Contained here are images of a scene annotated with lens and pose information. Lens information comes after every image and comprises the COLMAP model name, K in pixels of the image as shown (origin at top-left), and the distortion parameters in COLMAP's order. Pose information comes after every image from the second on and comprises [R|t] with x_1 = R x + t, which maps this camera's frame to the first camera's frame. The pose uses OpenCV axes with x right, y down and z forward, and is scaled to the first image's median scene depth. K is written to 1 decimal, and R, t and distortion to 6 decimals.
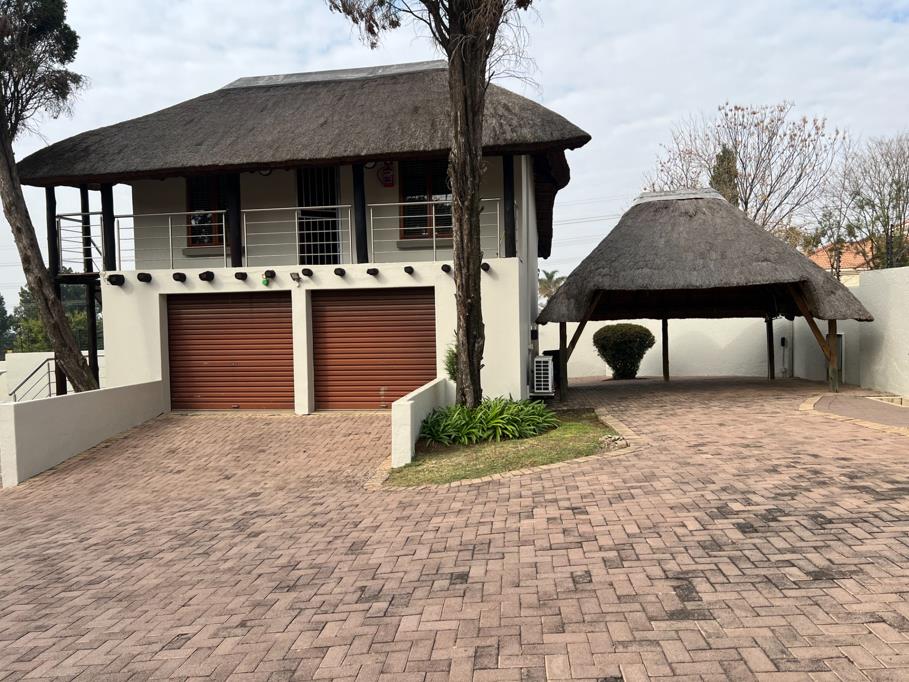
lens RADIAL K [[683.8, 0, 454.3], [0, 683.8, 345.0], [0, 0, 1]] dist [0.055335, -0.065340]
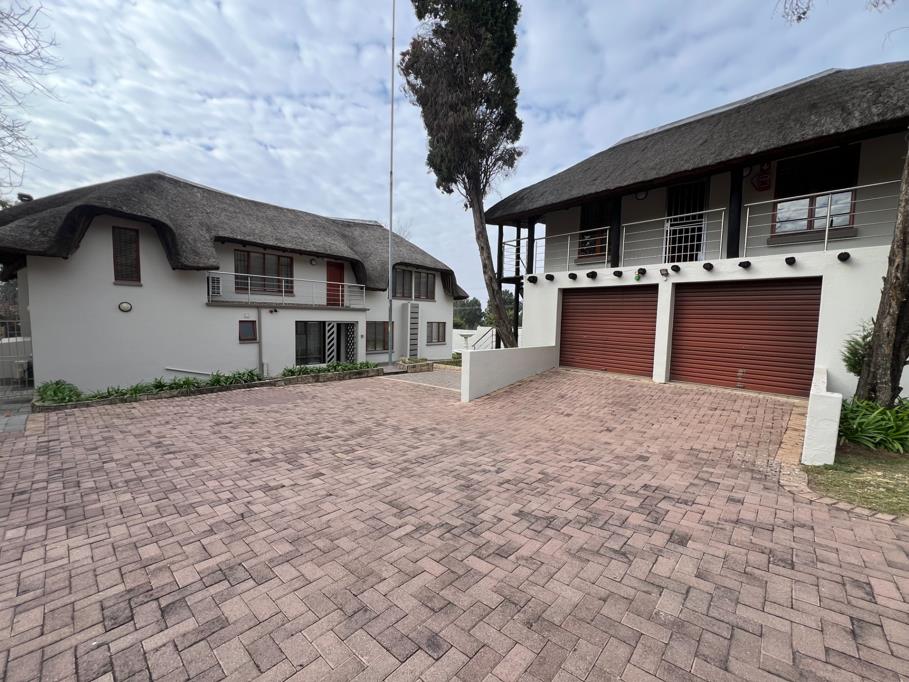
lens RADIAL K [[366.2, 0, 456.9], [0, 366.2, 341.7], [0, 0, 1]] dist [-0.001132, -0.000038]
pose [[0.800247, 0.082566, -0.593959, -0.126272], [-0.066470, 0.996586, 0.048978, 0.018543], [0.595975, 0.000286, 0.803003, 0.238343]]
